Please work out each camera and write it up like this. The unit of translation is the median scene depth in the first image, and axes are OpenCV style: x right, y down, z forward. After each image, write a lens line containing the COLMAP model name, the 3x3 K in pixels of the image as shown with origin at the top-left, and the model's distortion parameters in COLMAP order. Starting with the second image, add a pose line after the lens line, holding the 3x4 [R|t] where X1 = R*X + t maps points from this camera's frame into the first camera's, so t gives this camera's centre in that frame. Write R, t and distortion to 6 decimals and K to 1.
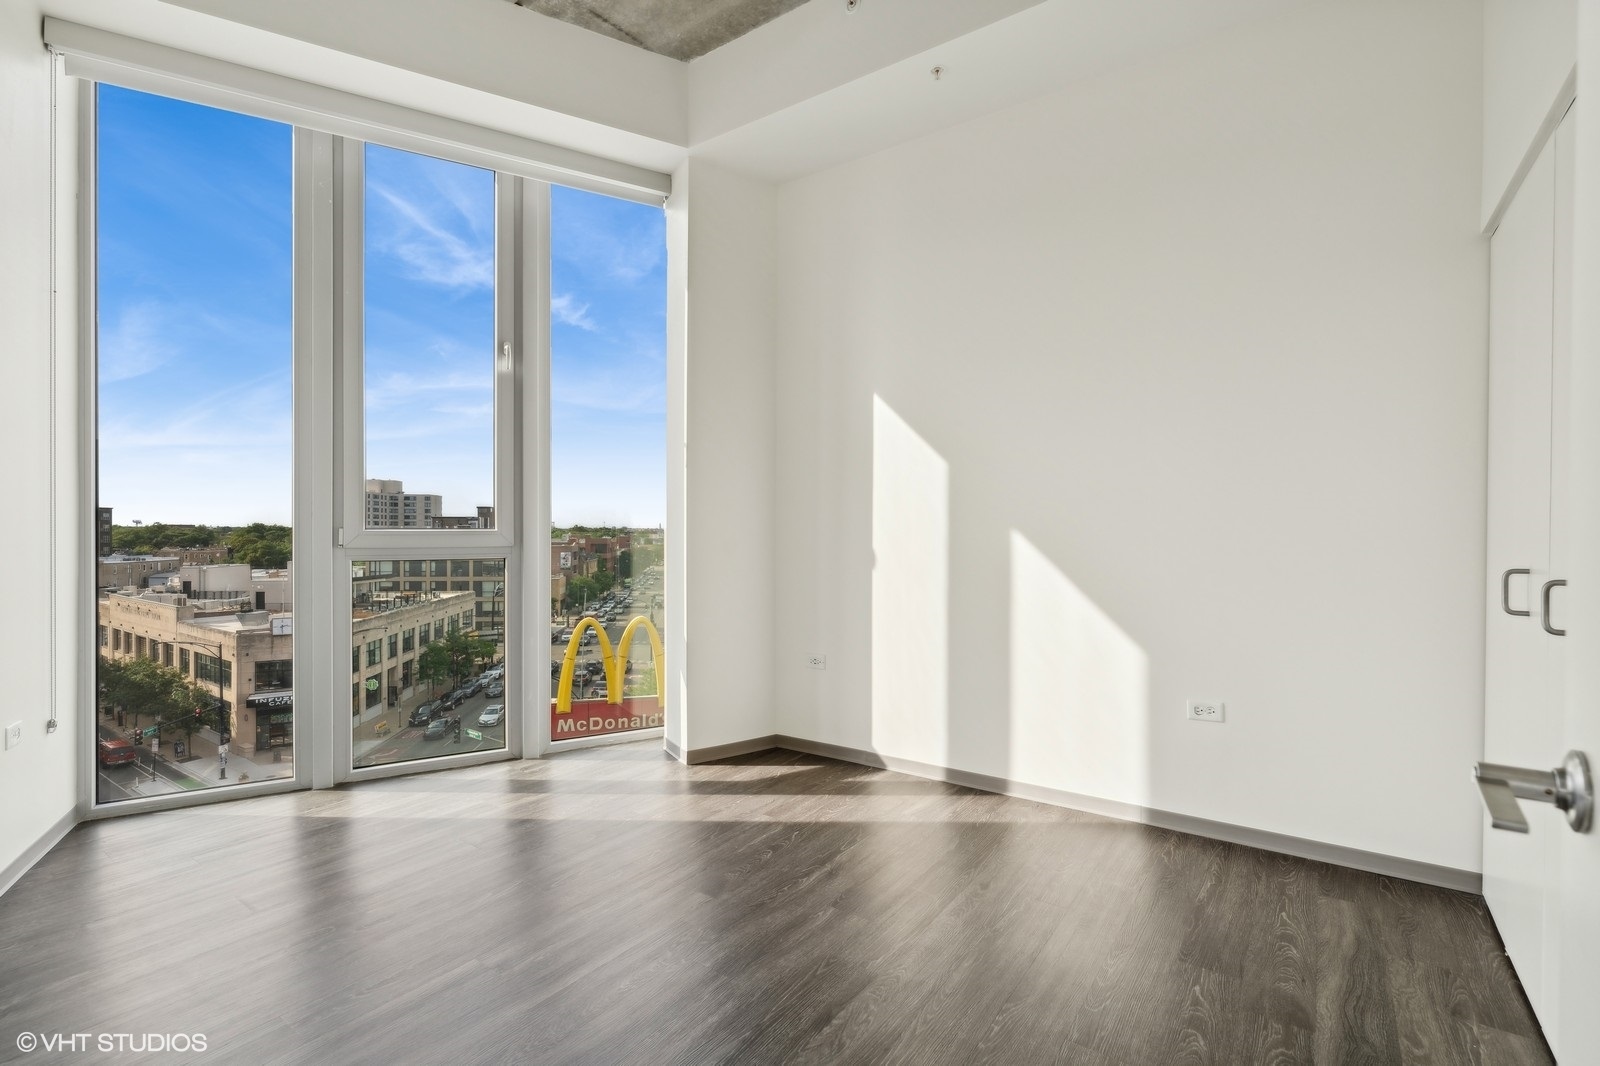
lens RADIAL K [[742.2, 0, 800.0], [0, 742.2, 533.0], [0, 0, 1]] dist [0.016320, 0.000193]
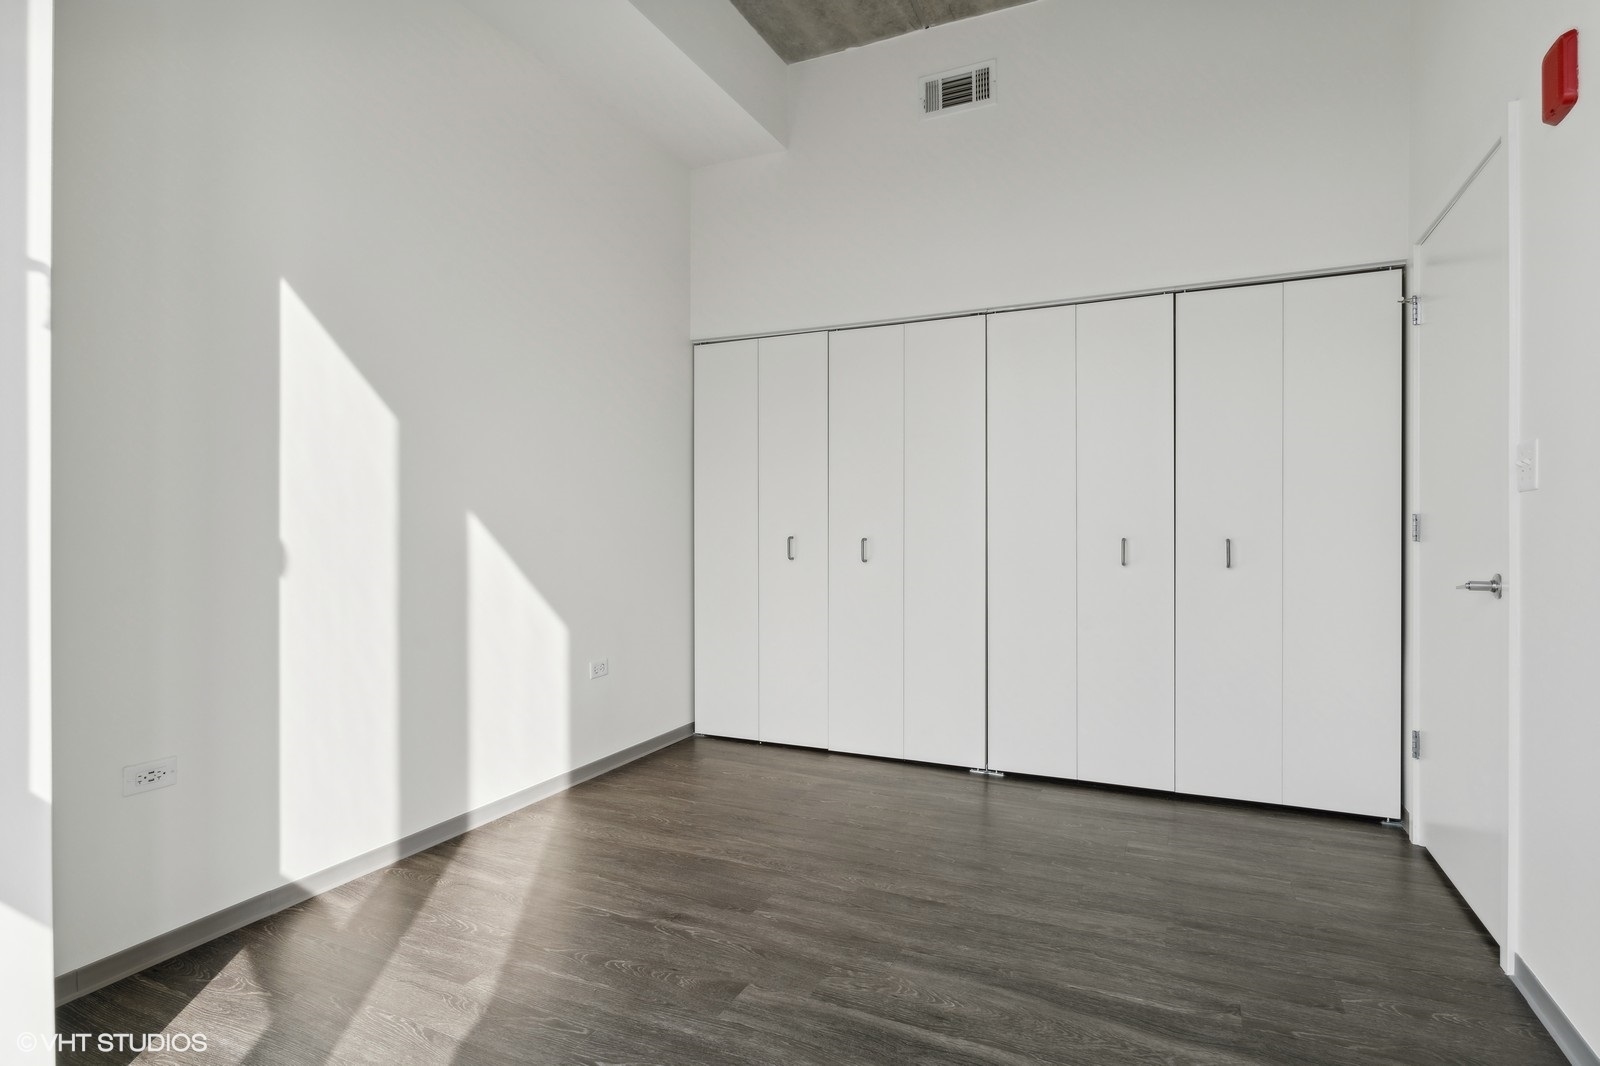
lens RADIAL K [[842.7, 0, 800.0], [0, 842.7, 533.0], [0, 0, 1]] dist [0.000611, 0.000230]
pose [[-0.185787, -0.007621, 0.982560, -0.667220], [0.005226, 0.999948, 0.008744, 0.011273], [-0.982576, 0.006759, -0.185738, 0.753867]]
